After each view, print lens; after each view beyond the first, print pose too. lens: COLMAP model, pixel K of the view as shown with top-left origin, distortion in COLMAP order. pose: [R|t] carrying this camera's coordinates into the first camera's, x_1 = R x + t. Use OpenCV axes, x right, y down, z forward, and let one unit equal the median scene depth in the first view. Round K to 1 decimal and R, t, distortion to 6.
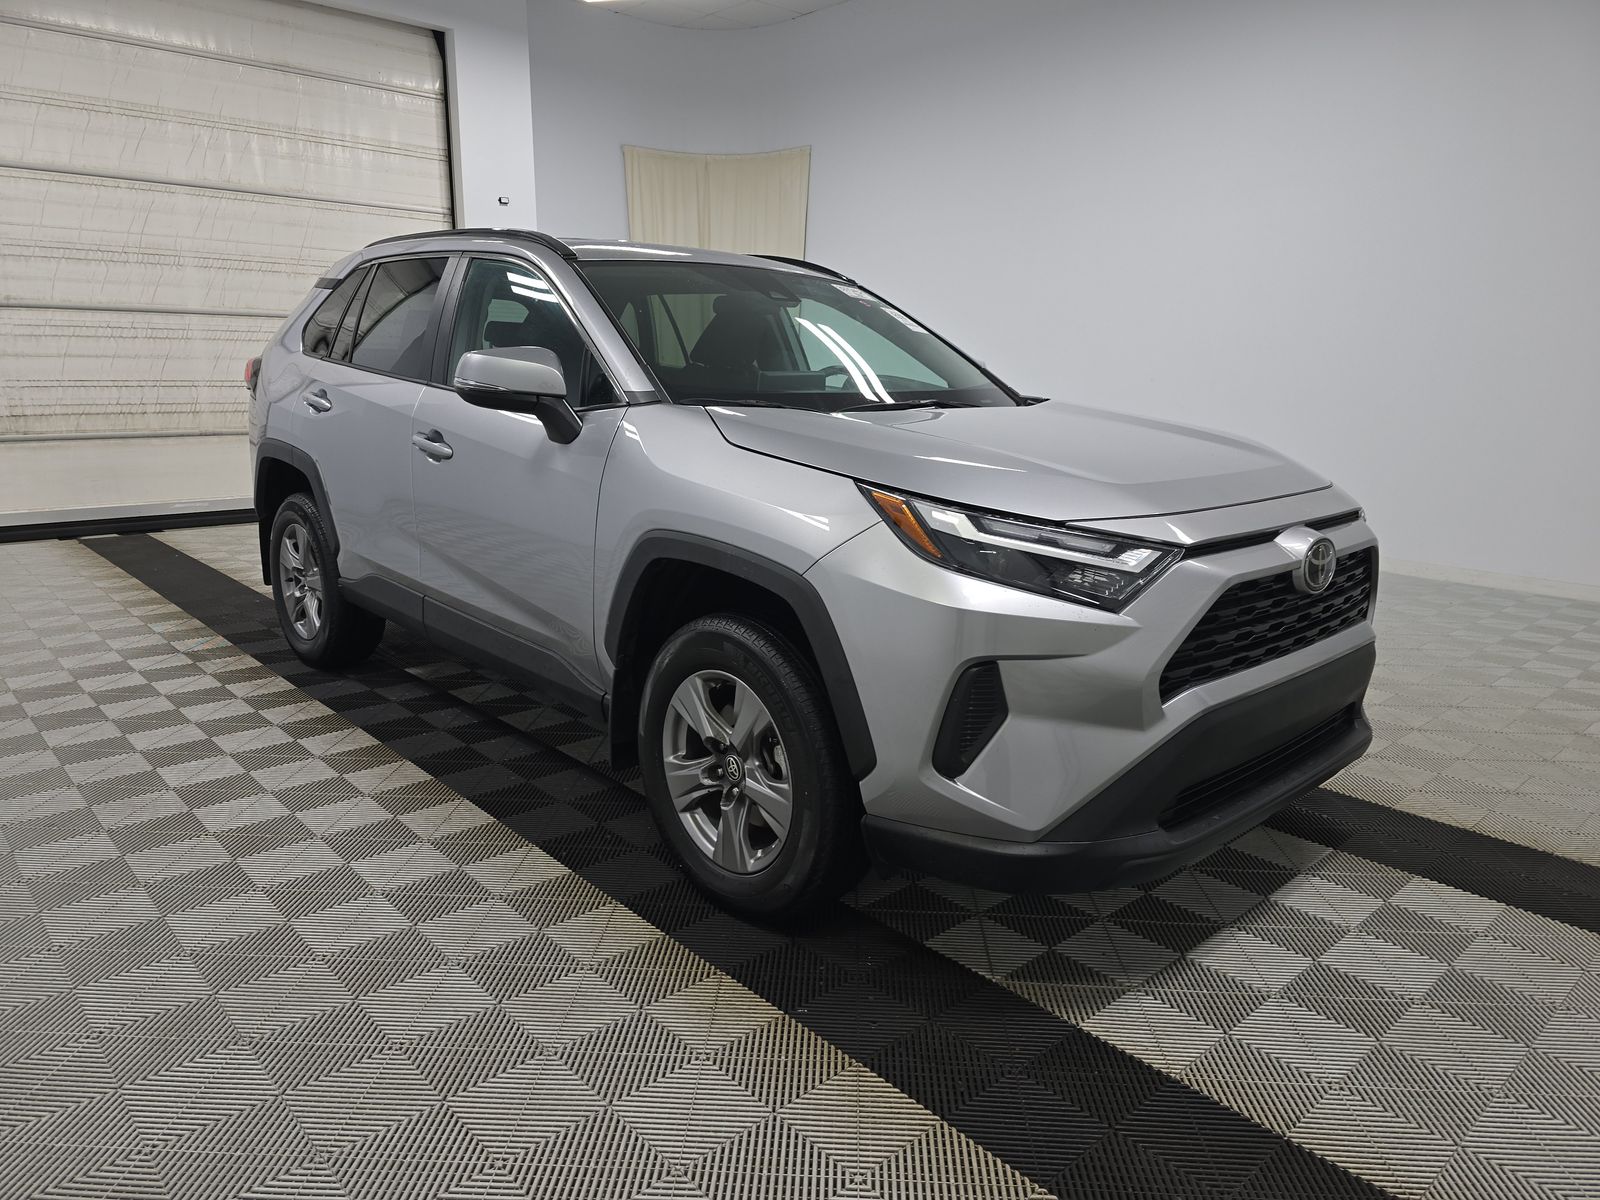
lens RADIAL K [[1084.8, 0, 810.7], [0, 1084.8, 604.1], [0, 0, 1]] dist [0.056427, -0.042862]
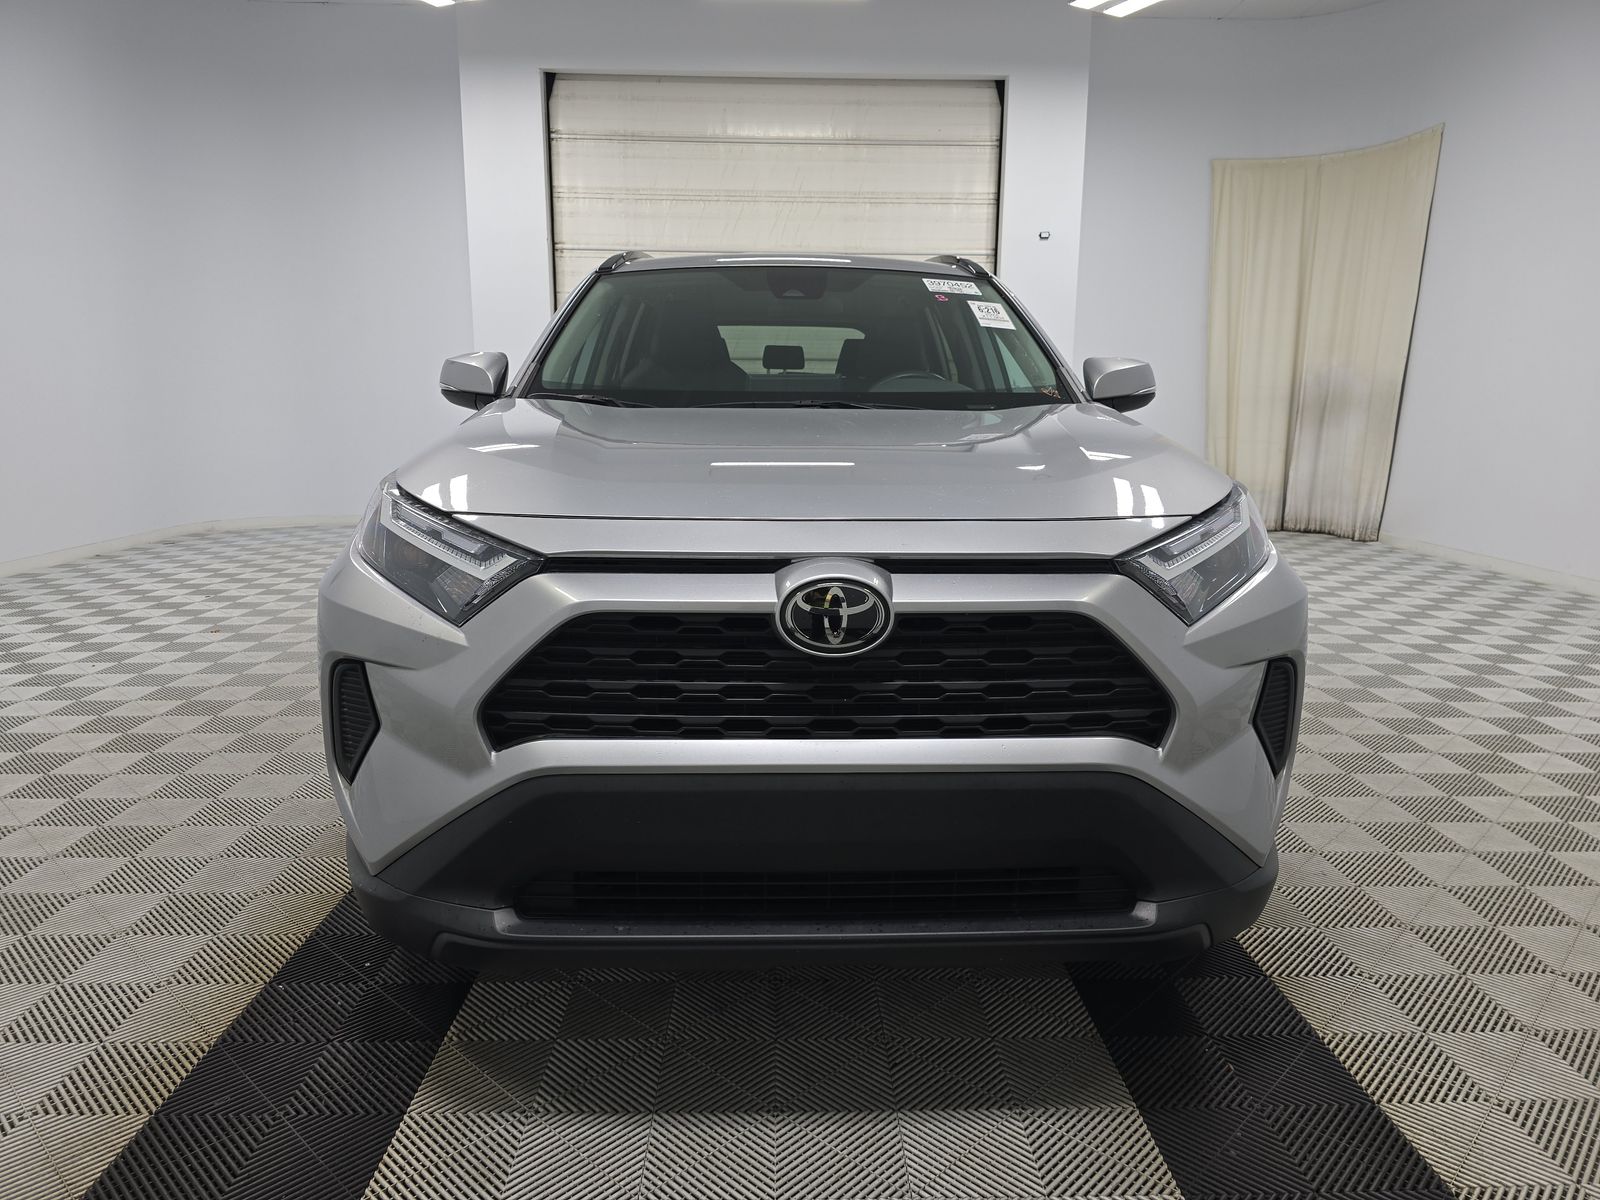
lens RADIAL K [[1084.8, 0, 810.7], [0, 1084.8, 604.1], [0, 0, 1]] dist [0.056427, -0.042862]
pose [[0.755656, 0.110995, -0.645495, 0.263205], [-0.138562, 0.990321, 0.008080, -0.013797], [0.640144, 0.083335, 0.763722, 0.139871]]
